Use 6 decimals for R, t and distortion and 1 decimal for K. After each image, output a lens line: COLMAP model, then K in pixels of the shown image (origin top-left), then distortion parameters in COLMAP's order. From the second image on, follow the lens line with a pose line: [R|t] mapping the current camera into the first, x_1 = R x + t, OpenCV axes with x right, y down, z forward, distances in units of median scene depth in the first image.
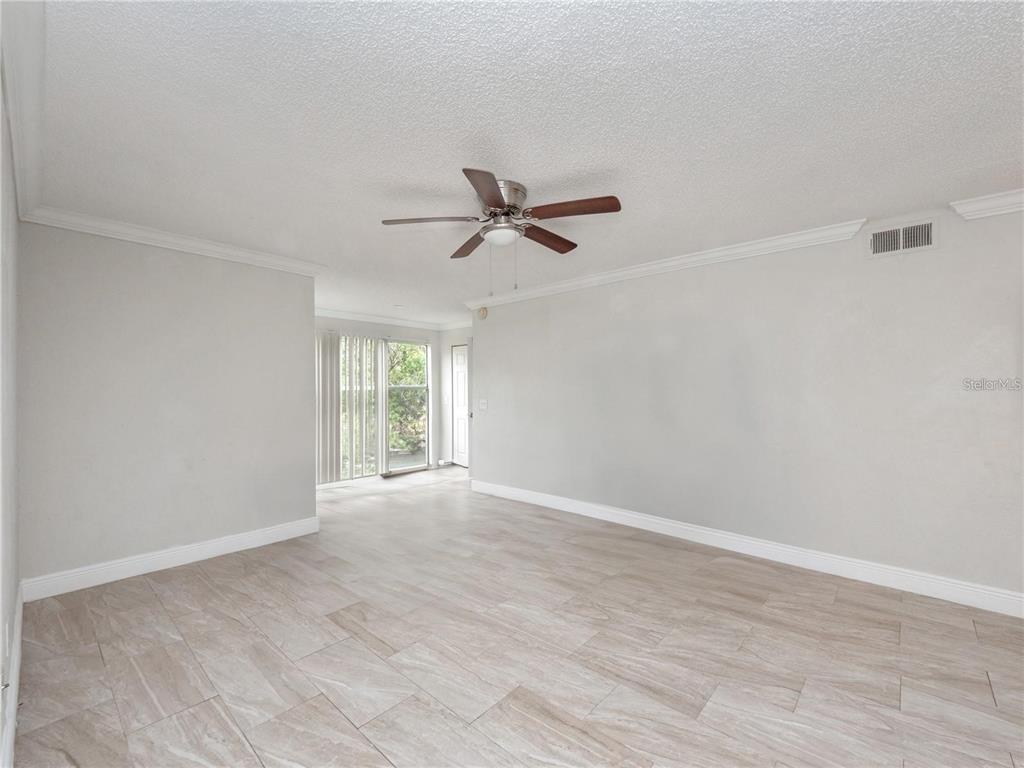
lens RADIAL K [[441.4, 0, 513.9], [0, 441.4, 387.1], [0, 0, 1]] dist [-0.002017, -0.003818]
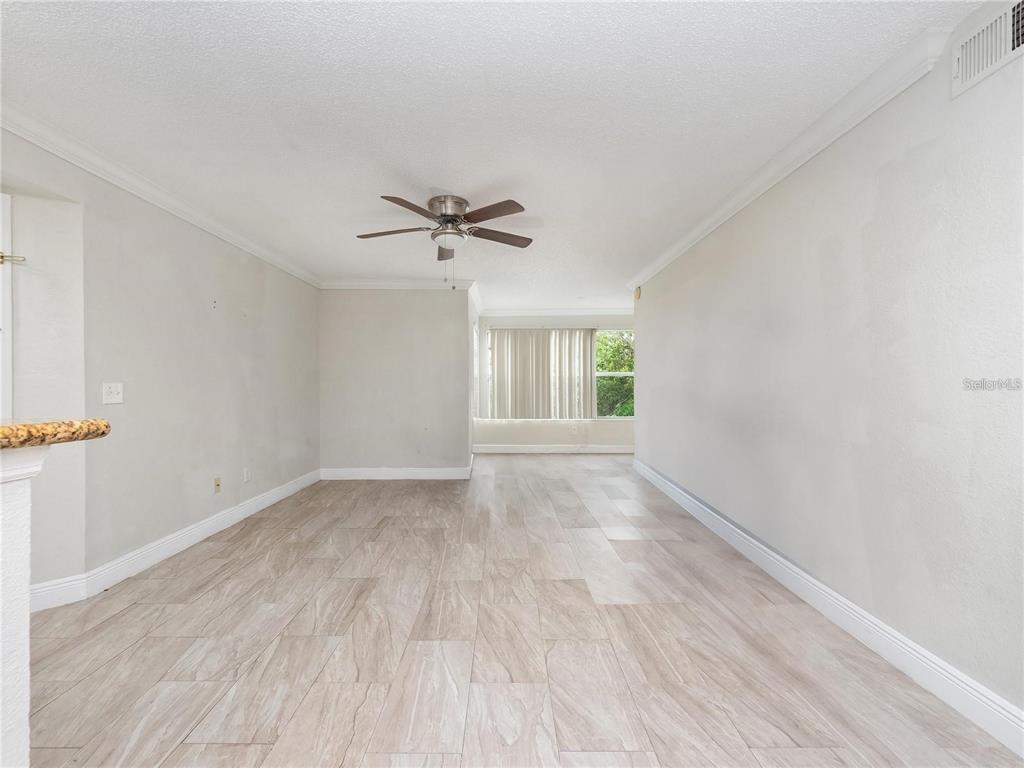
lens RADIAL K [[441.4, 0, 513.2], [0, 441.4, 385.7], [0, 0, 1]] dist [-0.002017, -0.003818]
pose [[0.679392, 0.005929, -0.733752, 1.201411], [0.007983, 0.999848, 0.015471, 0.044945], [0.733732, -0.016368, 0.679241, 0.336472]]
